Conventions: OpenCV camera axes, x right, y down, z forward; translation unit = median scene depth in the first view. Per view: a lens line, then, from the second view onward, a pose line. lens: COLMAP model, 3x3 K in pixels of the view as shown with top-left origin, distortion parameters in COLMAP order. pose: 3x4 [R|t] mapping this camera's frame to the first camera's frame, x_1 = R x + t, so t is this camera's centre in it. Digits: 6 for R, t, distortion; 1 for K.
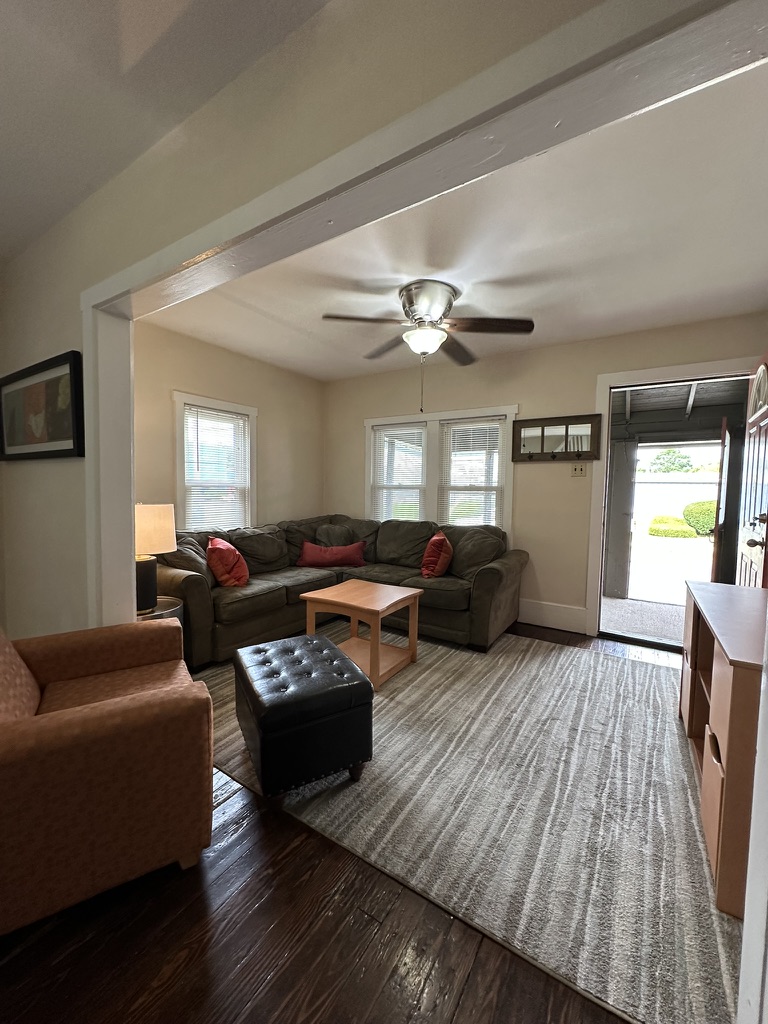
lens RADIAL K [[405.6, 0, 384.0], [0, 405.6, 512.0], [0, 0, 1]] dist [-0.002819, 0.000119]
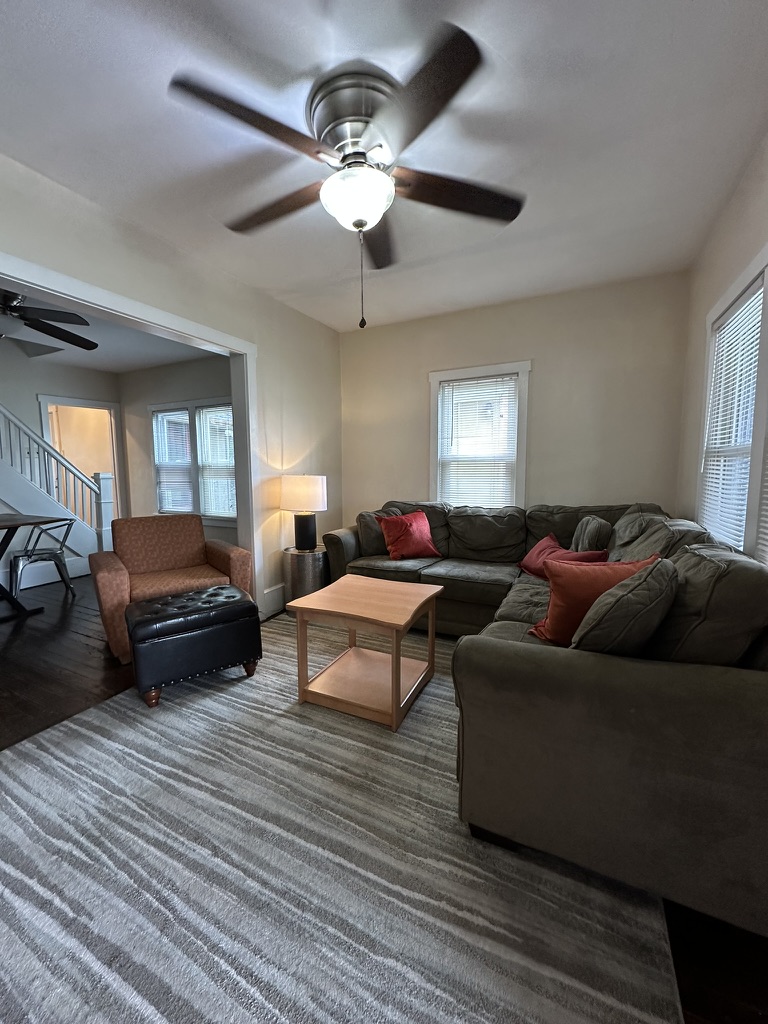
lens RADIAL K [[405.6, 0, 384.0], [0, 405.6, 512.0], [0, 0, 1]] dist [-0.002819, 0.000119]
pose [[0.110899, 0.093699, -0.989405, 0.842307], [-0.045744, 0.994972, 0.089099, -0.031077], [0.992778, 0.035378, 0.114628, 1.135546]]
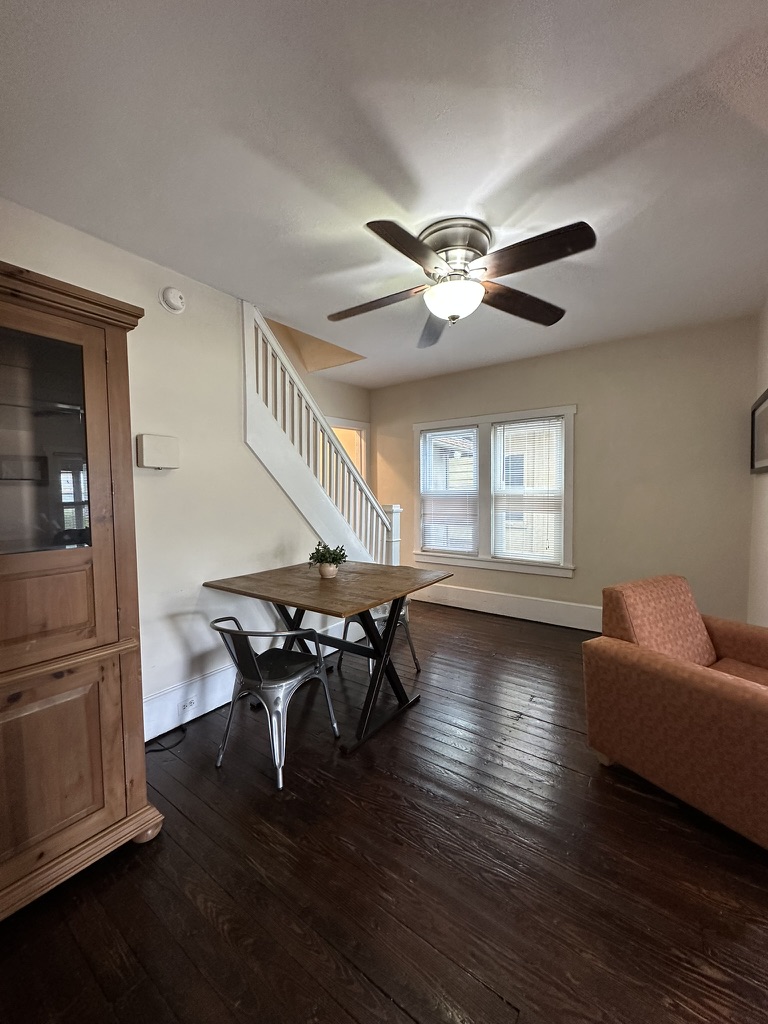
lens RADIAL K [[405.6, 0, 384.0], [0, 405.6, 512.0], [0, 0, 1]] dist [-0.002819, 0.000119]
pose [[-0.073851, 0.042210, -0.996376, 0.304855], [-0.046154, 0.997889, 0.045695, -0.025564], [0.996201, 0.049361, -0.071747, -0.003818]]
